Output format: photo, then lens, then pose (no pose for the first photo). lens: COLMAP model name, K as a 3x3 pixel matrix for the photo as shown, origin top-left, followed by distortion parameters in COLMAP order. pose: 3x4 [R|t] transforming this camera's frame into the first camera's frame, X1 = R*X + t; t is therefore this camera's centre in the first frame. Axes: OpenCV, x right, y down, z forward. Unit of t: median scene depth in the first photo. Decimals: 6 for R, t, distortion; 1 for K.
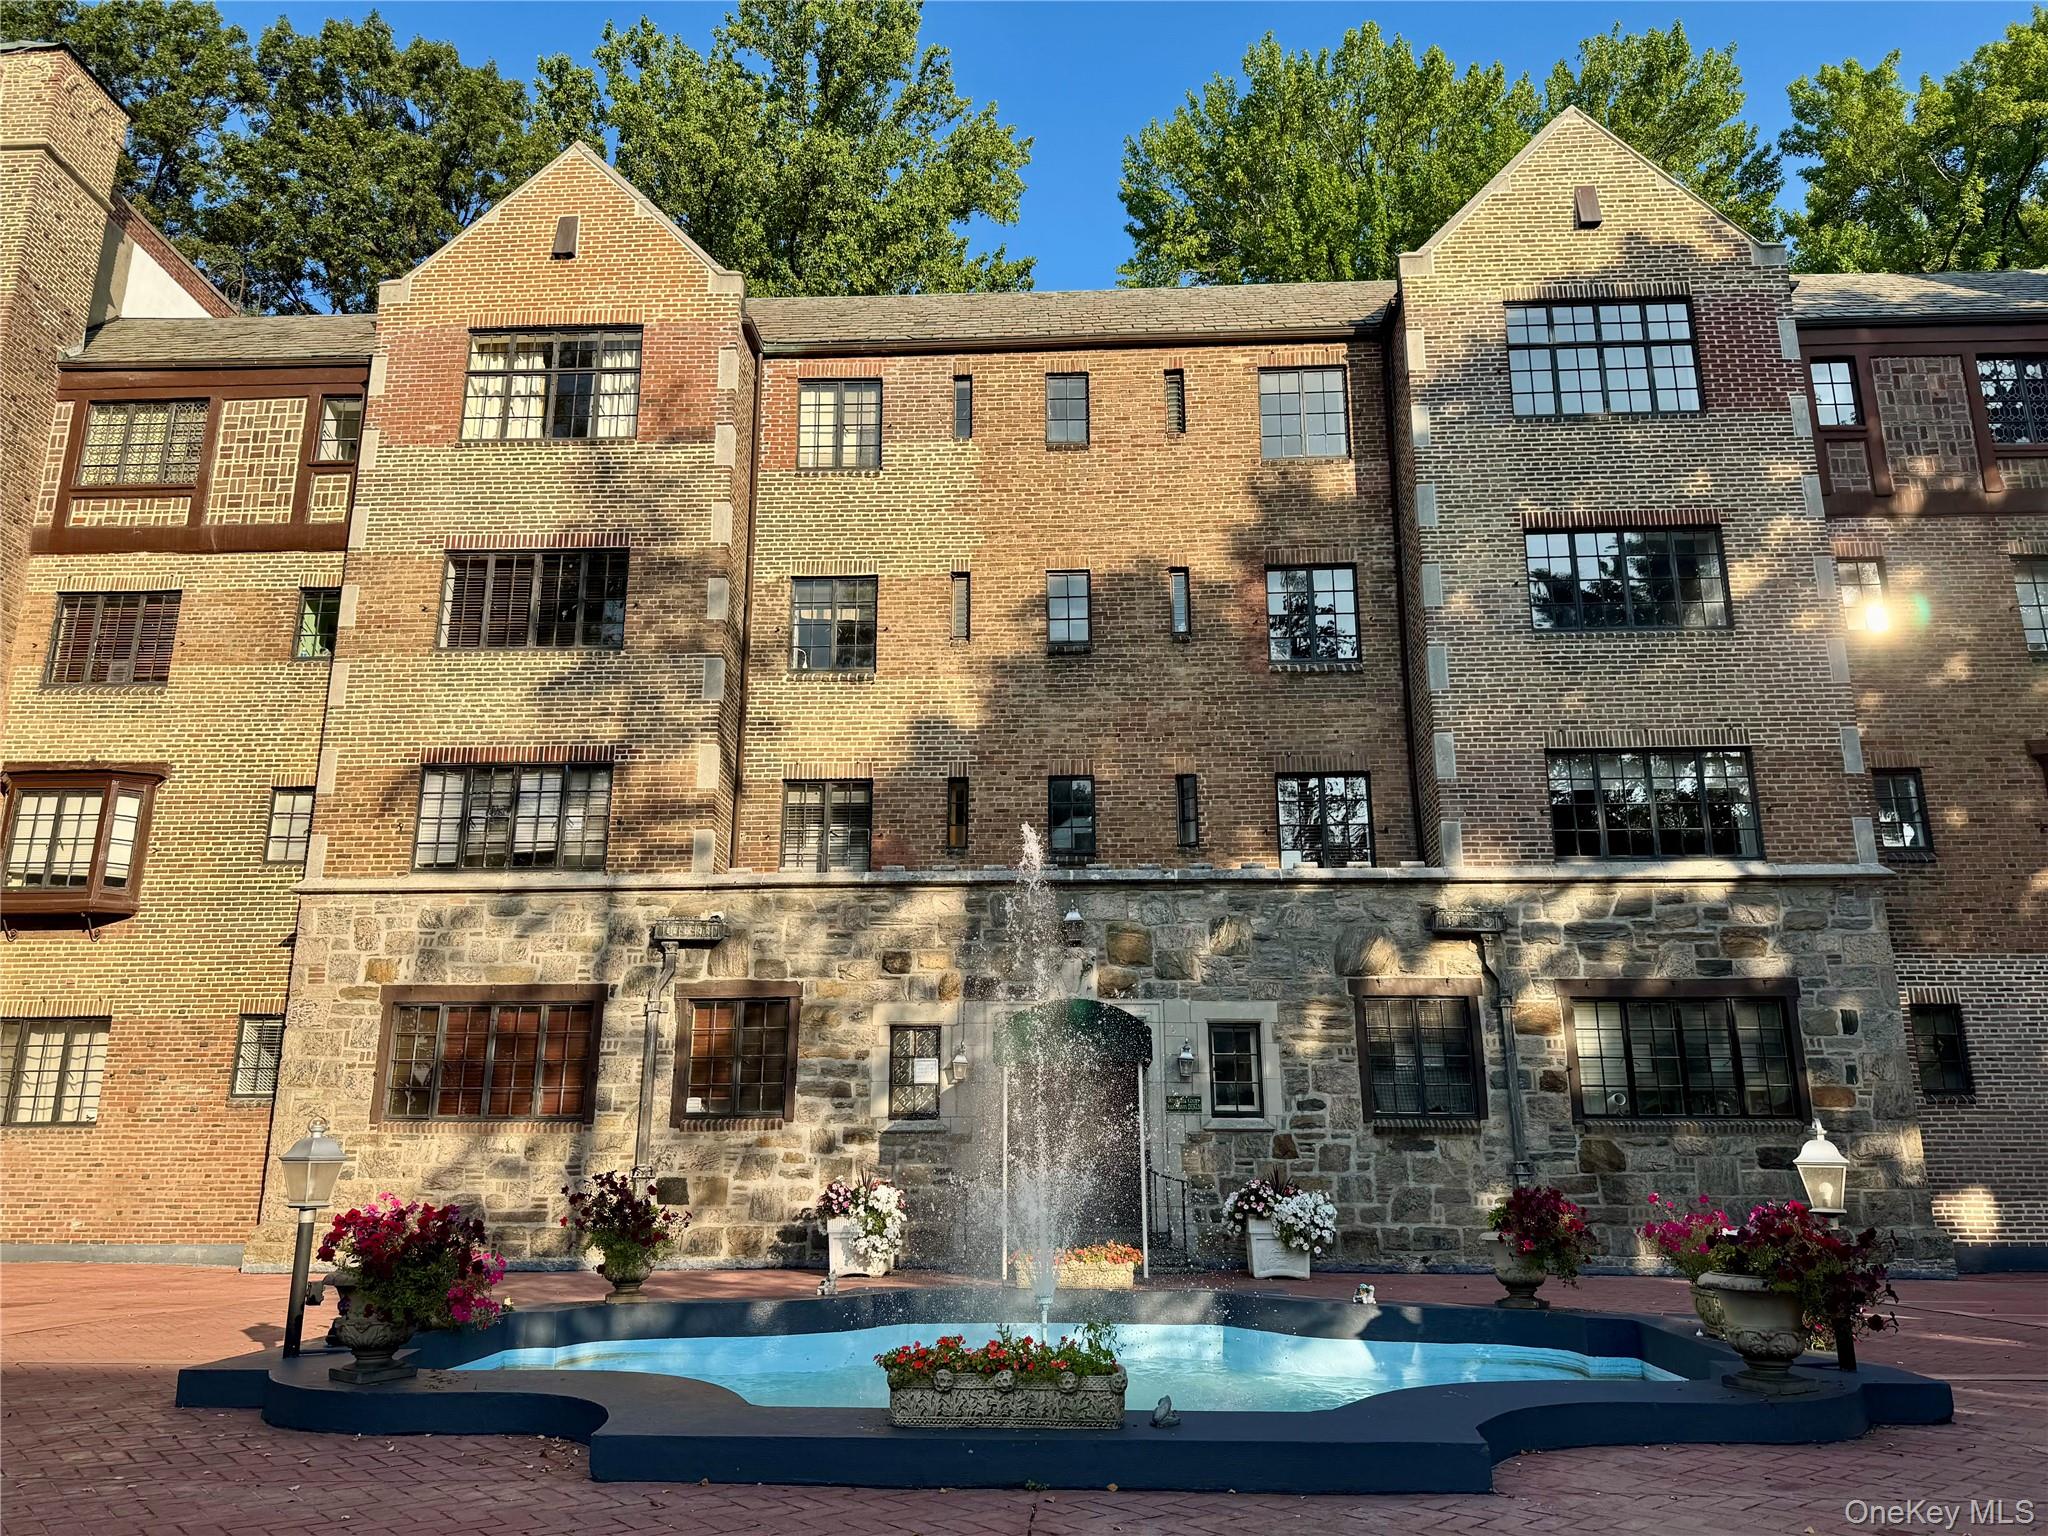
lens RADIAL K [[1424.6, 0, 1025.2], [0, 1424.6, 776.4], [0, 0, 1]] dist [0.110731, -0.152164]
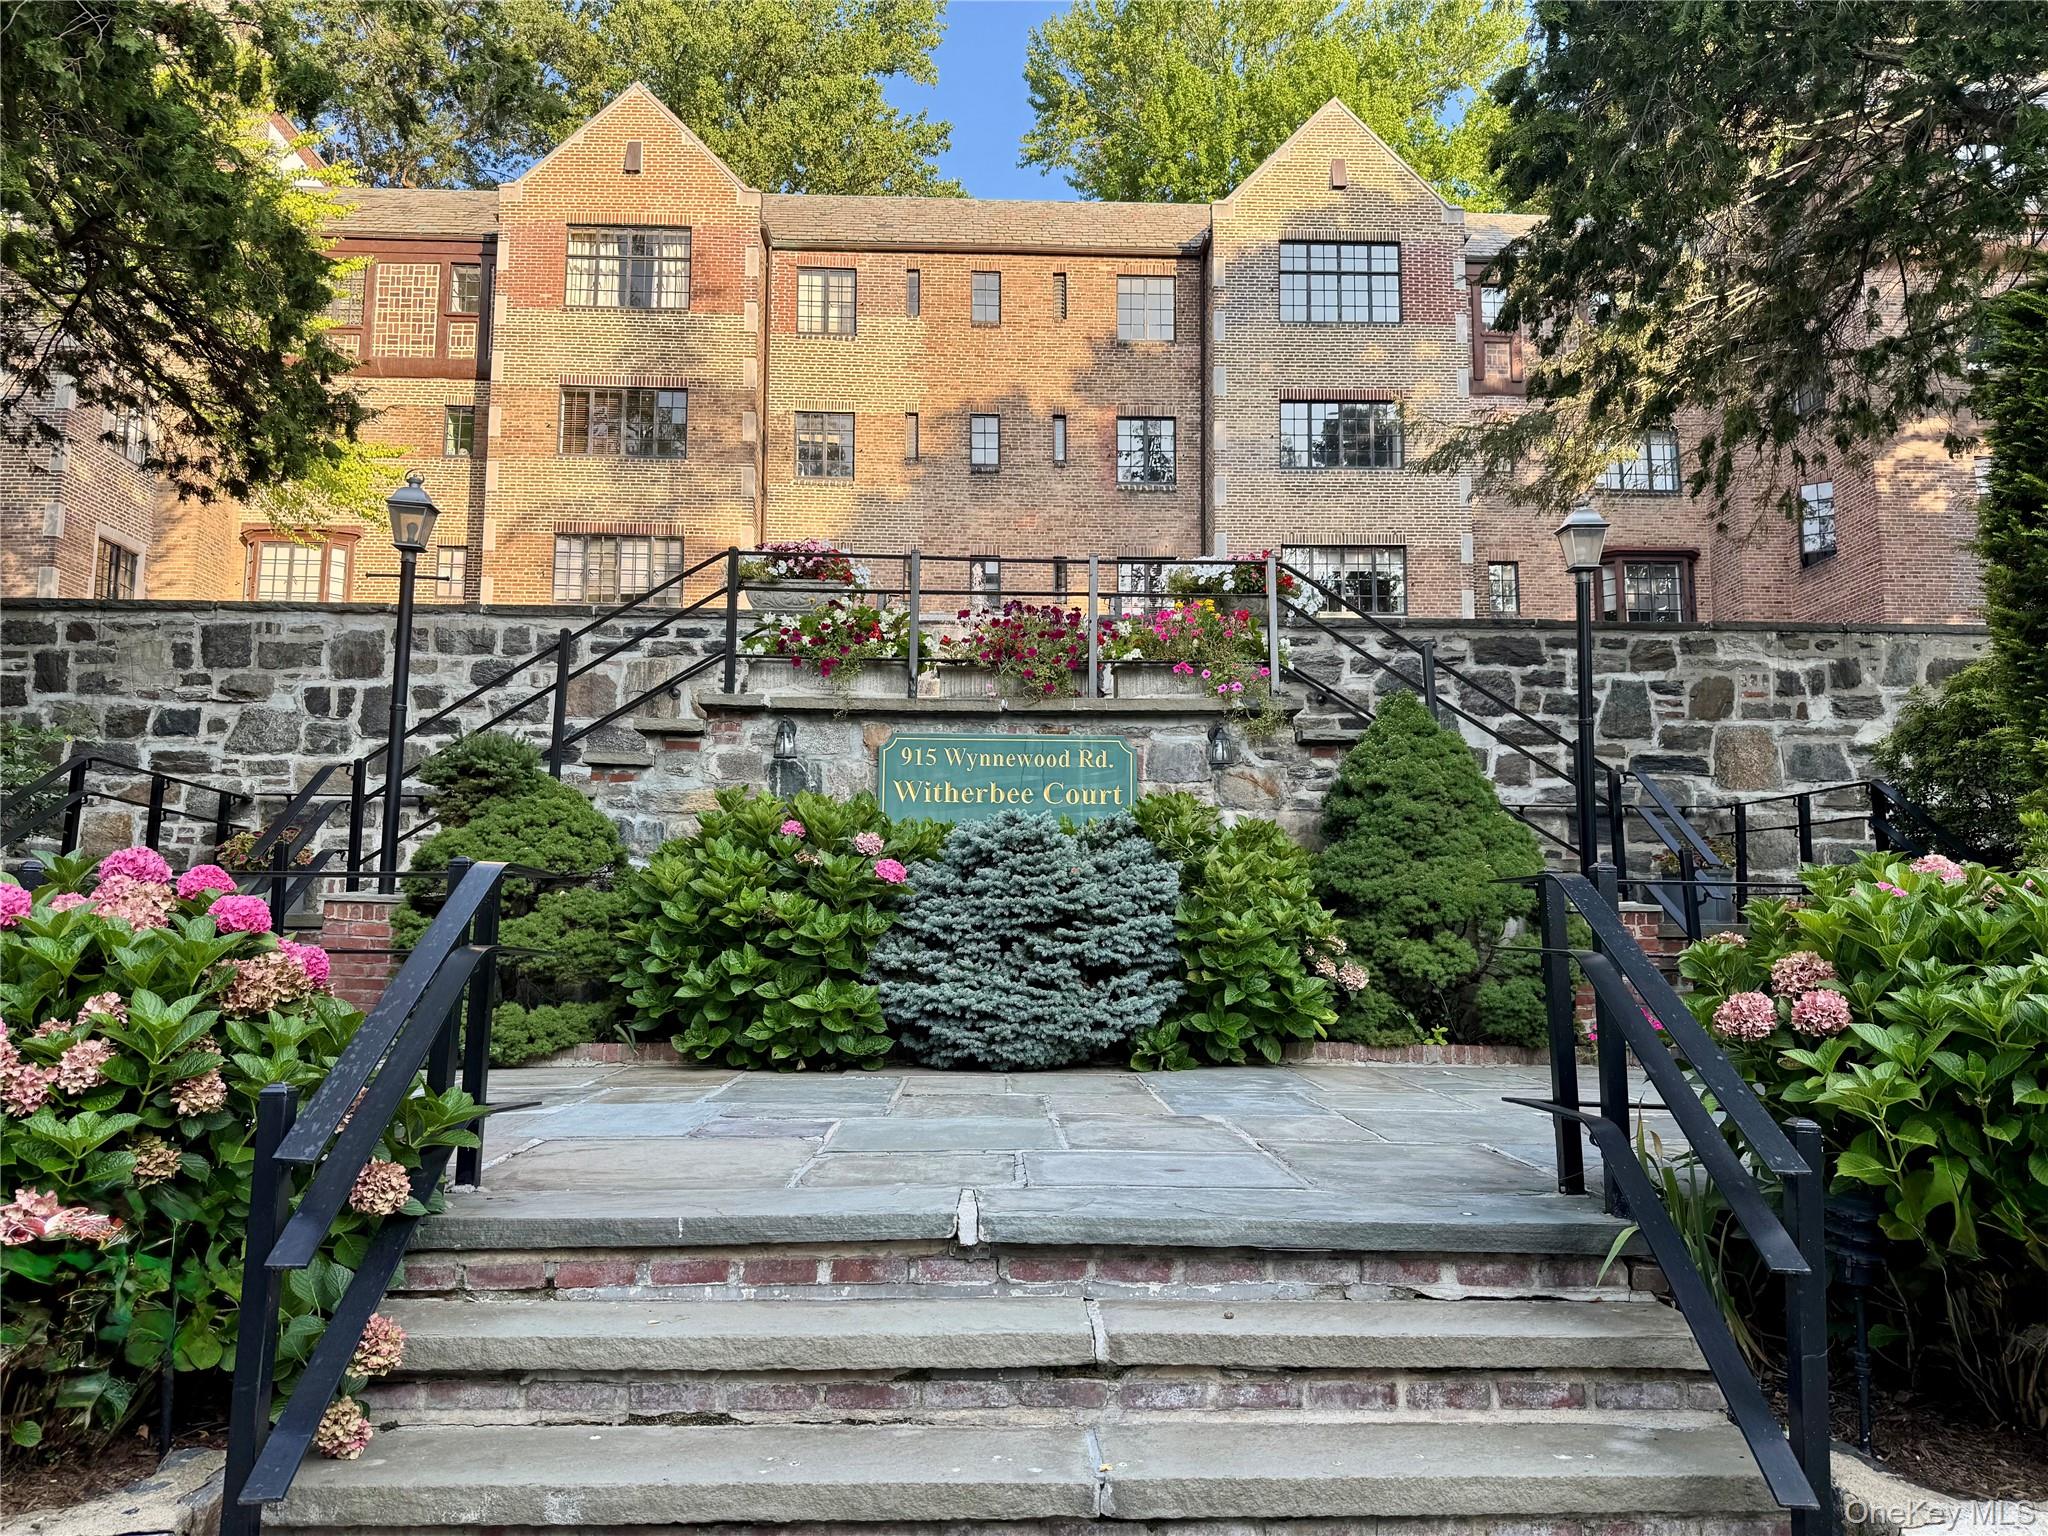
lens RADIAL K [[1424.6, 0, 1025.2], [0, 1424.6, 776.4], [0, 0, 1]] dist [0.110731, -0.152164]
pose [[0.996687, 0.014233, 0.080074, -0.042475], [-0.024972, 0.990564, 0.134757, 0.026636], [-0.077400, -0.136310, 0.987638, -0.526033]]
